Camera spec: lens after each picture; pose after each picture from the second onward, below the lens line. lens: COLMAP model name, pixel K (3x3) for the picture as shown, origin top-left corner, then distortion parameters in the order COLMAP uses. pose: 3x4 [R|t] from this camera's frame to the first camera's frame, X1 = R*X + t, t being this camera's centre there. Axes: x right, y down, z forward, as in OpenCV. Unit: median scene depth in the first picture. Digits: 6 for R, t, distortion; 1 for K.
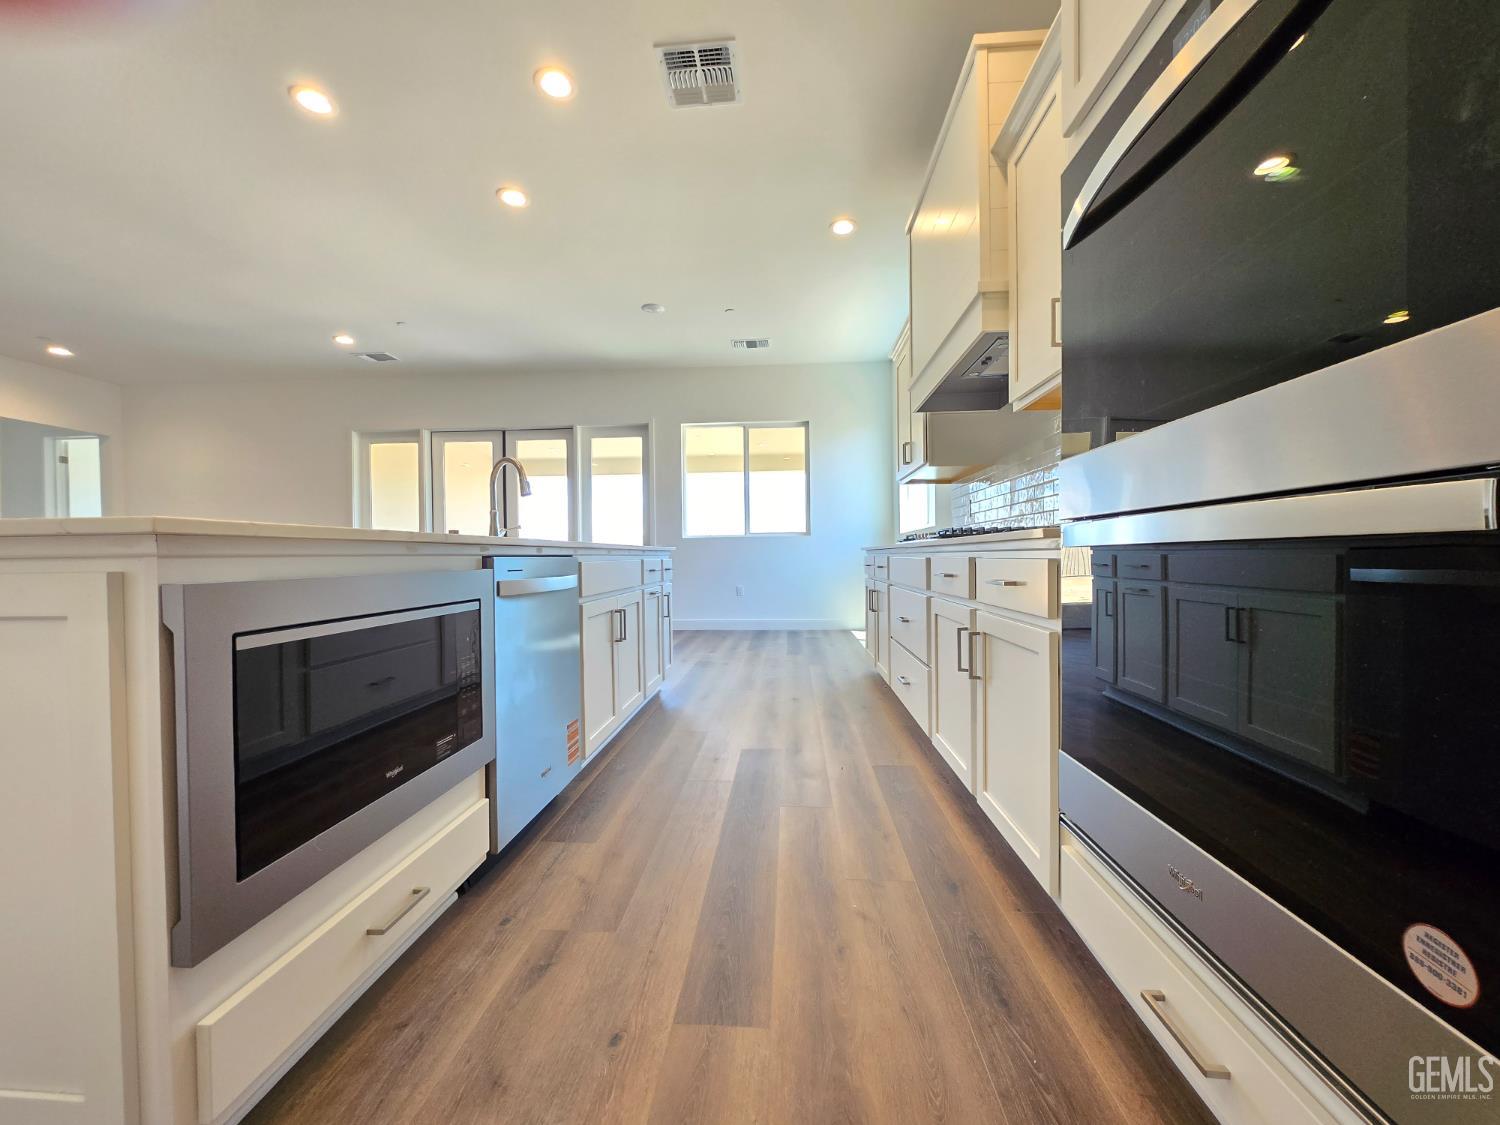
lens RADIAL K [[585.3, 0, 747.9], [0, 585.3, 566.1], [0, 0, 1]] dist [-0.002924, 0.000004]
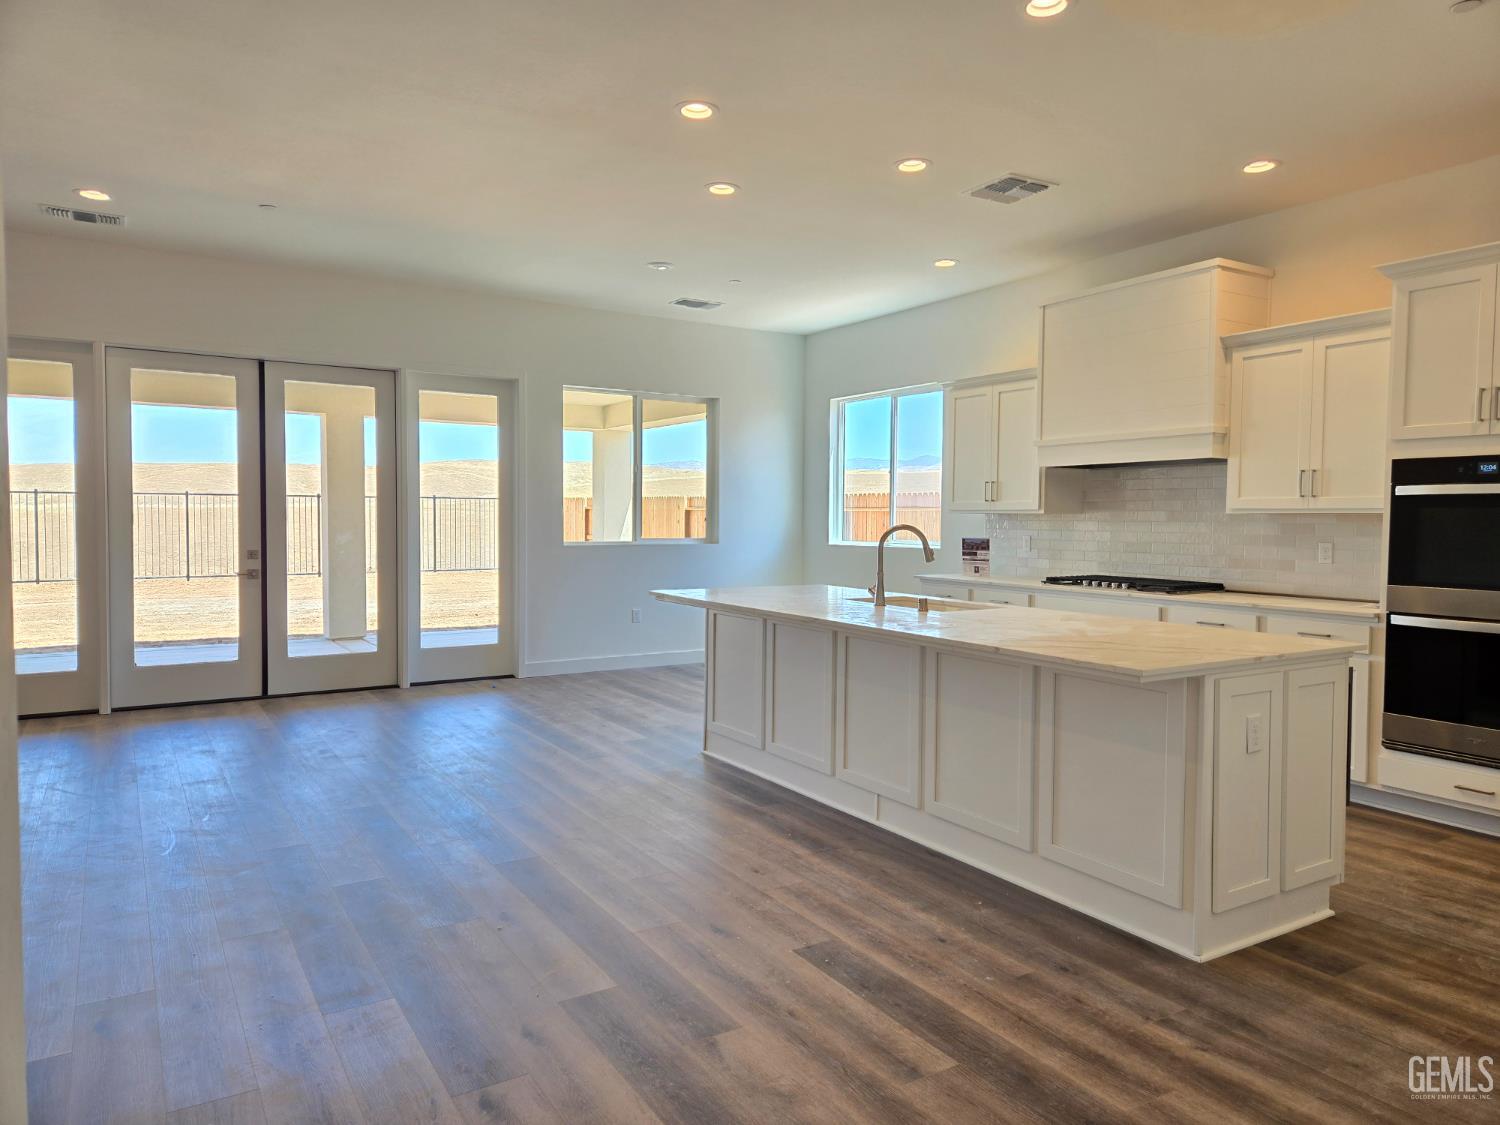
lens RADIAL K [[989.6, 0, 758.9], [0, 989.6, 558.4], [0, 0, 1]] dist [0.046859, -0.011955]
pose [[0.800949, -0.012088, 0.598610, -0.657897], [-0.004592, 0.999643, 0.026330, -0.066555], [-0.598715, -0.023837, 0.800608, -0.112599]]
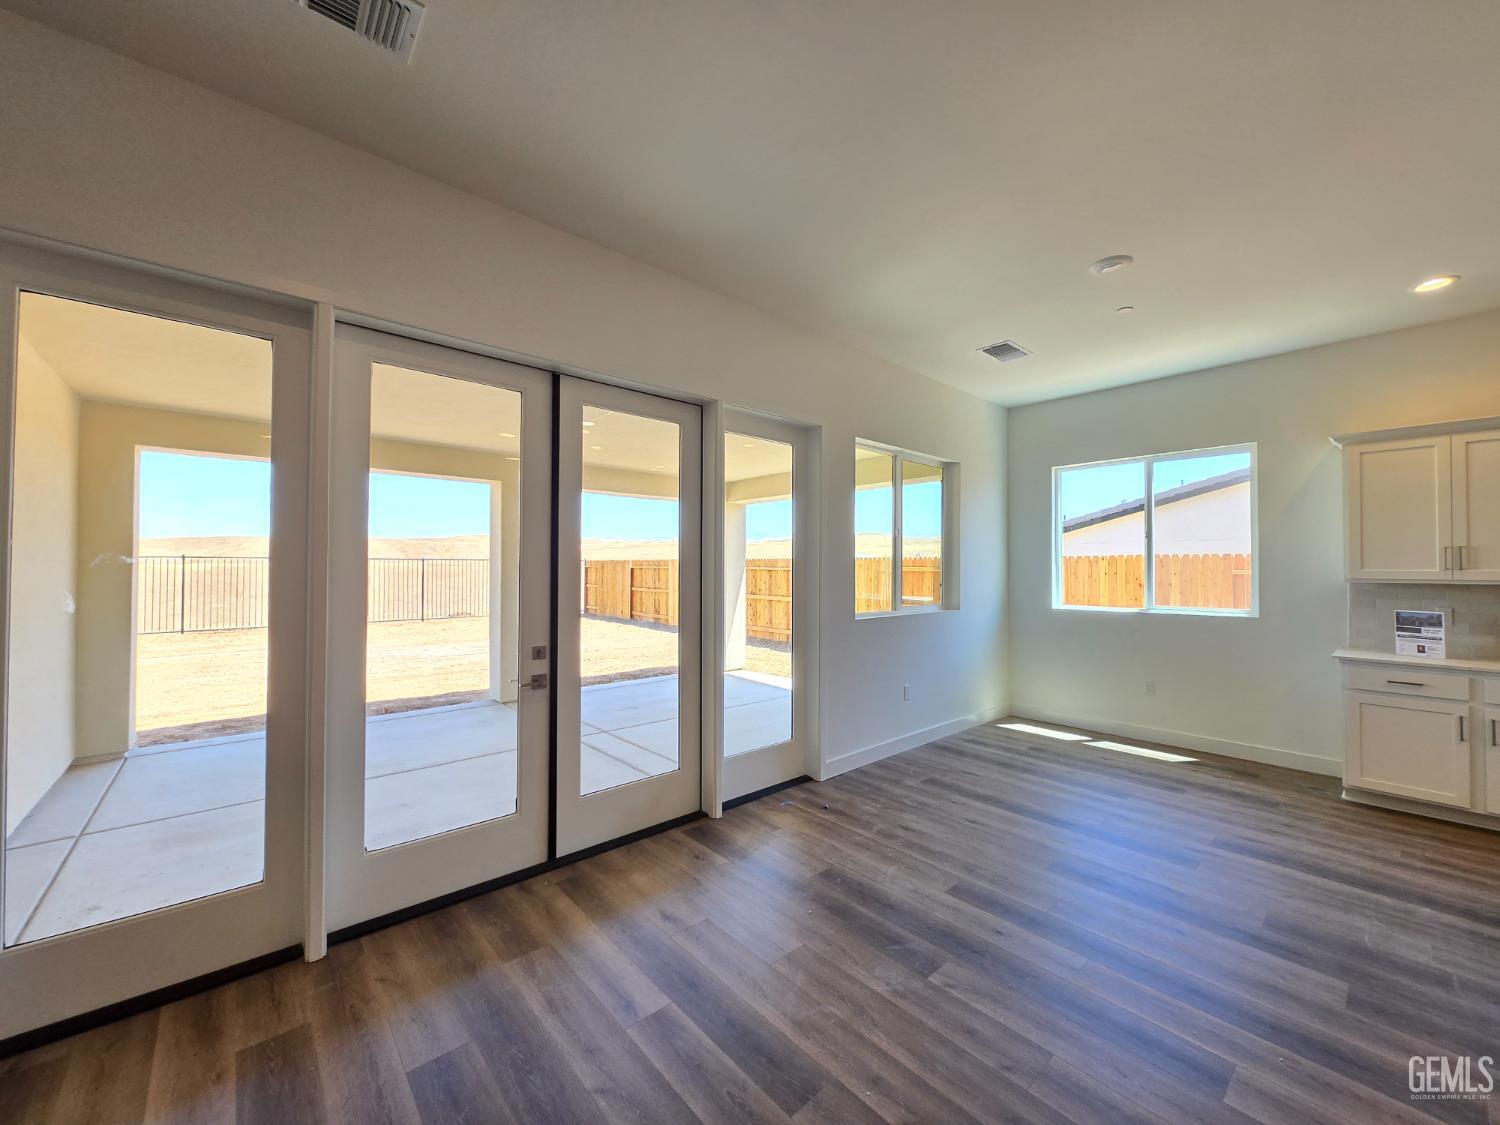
lens RADIAL K [[585.3, 0, 754.2], [0, 585.3, 561.5], [0, 0, 1]] dist [-0.002924, 0.000004]
pose [[0.698866, 0.019673, 0.714982, -0.645841], [0.001543, 0.999578, -0.029012, -0.093558], [-0.715251, 0.021378, 0.698540, 0.655214]]
